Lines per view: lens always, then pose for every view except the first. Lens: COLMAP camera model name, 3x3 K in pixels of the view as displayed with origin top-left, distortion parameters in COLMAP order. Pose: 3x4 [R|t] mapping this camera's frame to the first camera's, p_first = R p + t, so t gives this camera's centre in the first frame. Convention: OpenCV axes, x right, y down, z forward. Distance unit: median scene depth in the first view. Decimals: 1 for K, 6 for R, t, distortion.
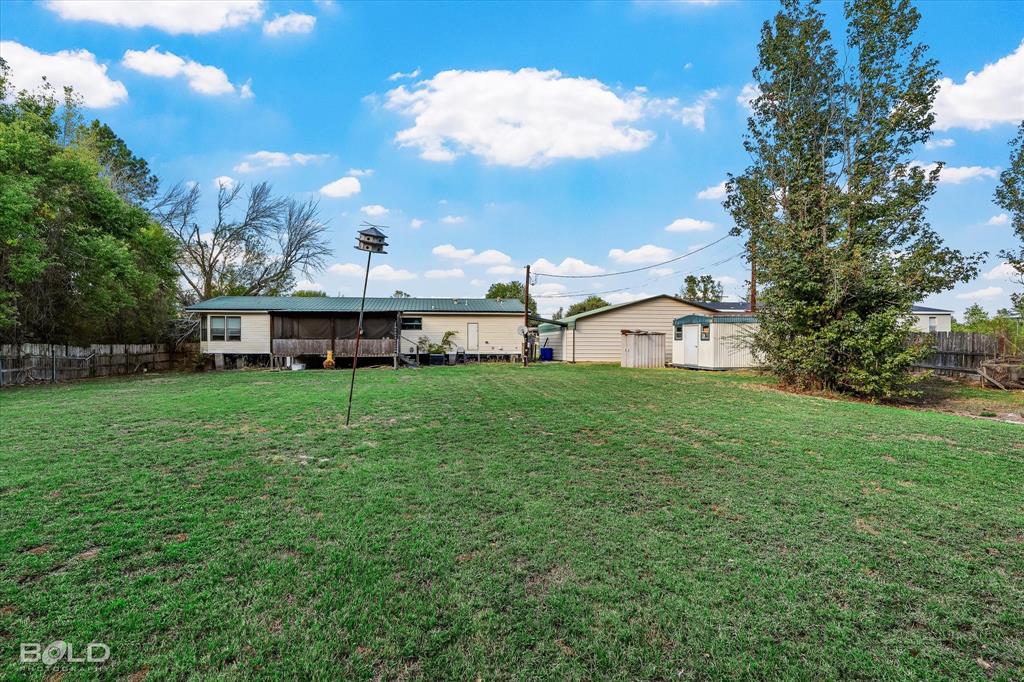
lens RADIAL K [[450.5, 0, 512.0], [0, 450.5, 341.0], [0, 0, 1]] dist [0.001786, 0.000455]
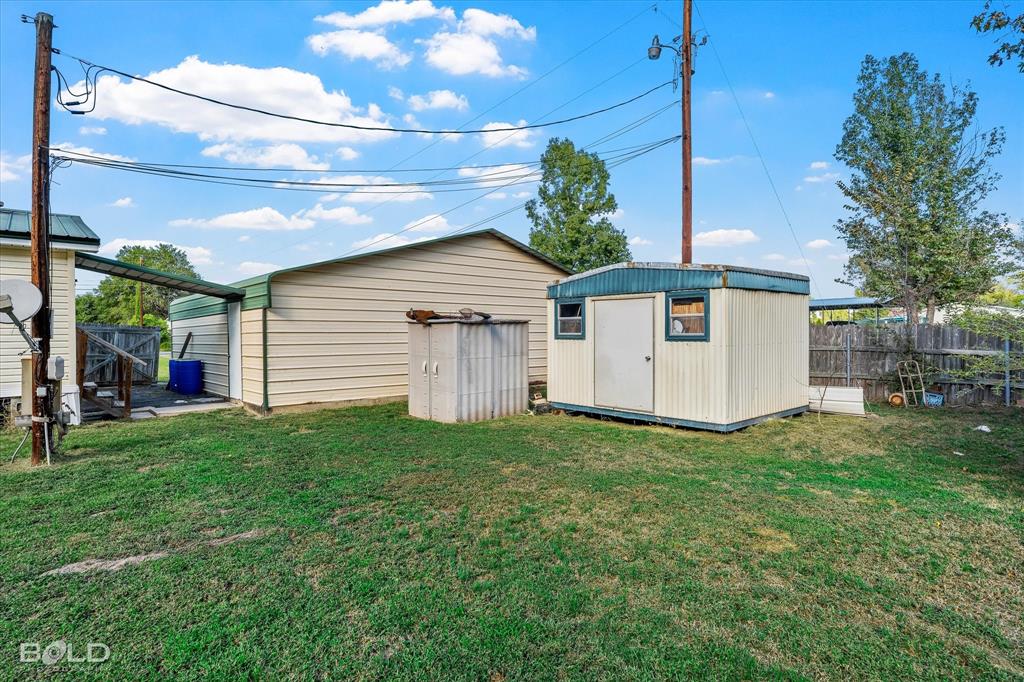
lens RADIAL K [[587.0, 0, 512.0], [0, 587.0, 341.0], [0, 0, 1]] dist [0.000371, 0.000175]
pose [[0.861398, -0.010481, 0.507823, 0.081931], [0.006522, 0.999933, 0.009575, -0.005313], [-0.507889, -0.004936, 0.861408, 0.591764]]
